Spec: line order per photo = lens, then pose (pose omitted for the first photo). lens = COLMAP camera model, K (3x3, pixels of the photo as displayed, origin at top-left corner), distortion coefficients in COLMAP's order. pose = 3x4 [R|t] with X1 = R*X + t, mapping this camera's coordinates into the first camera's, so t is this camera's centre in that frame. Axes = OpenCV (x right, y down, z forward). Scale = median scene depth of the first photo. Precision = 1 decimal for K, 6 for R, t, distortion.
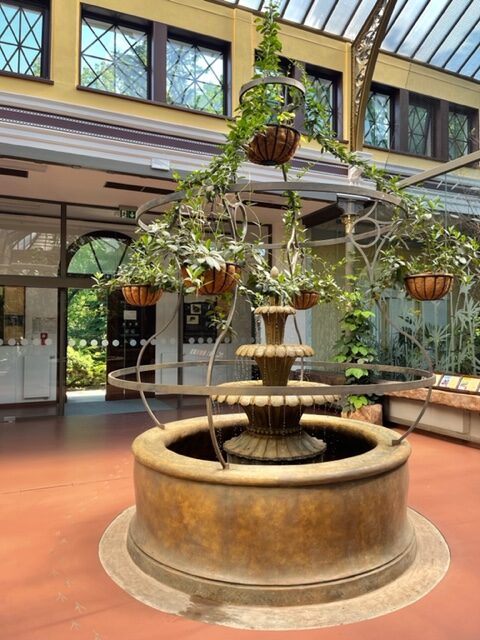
lens RADIAL K [[483.9, 0, 236.5], [0, 483.9, 323.0], [0, 0, 1]] dist [0.073343, -0.088743]
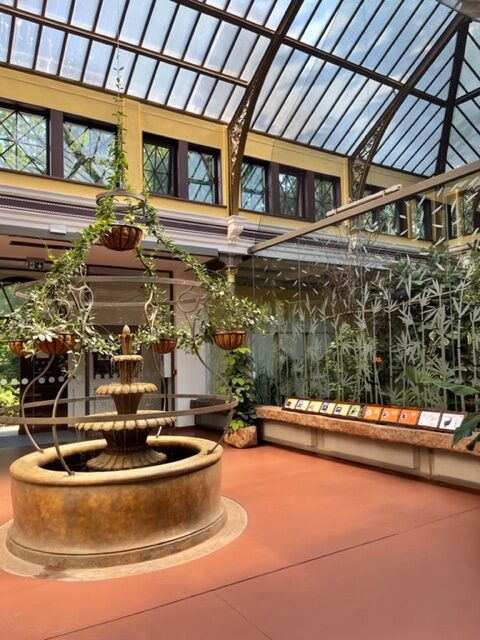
lens RADIAL K [[486.3, 0, 239.3], [0, 486.3, 329.9], [0, 0, 1]] dist [0.077557, -0.100513]
pose [[0.992084, -0.018695, 0.124174, 0.279834], [0.023905, 0.998890, -0.040597, -0.052597], [-0.123277, 0.043244, 0.991430, -0.478293]]
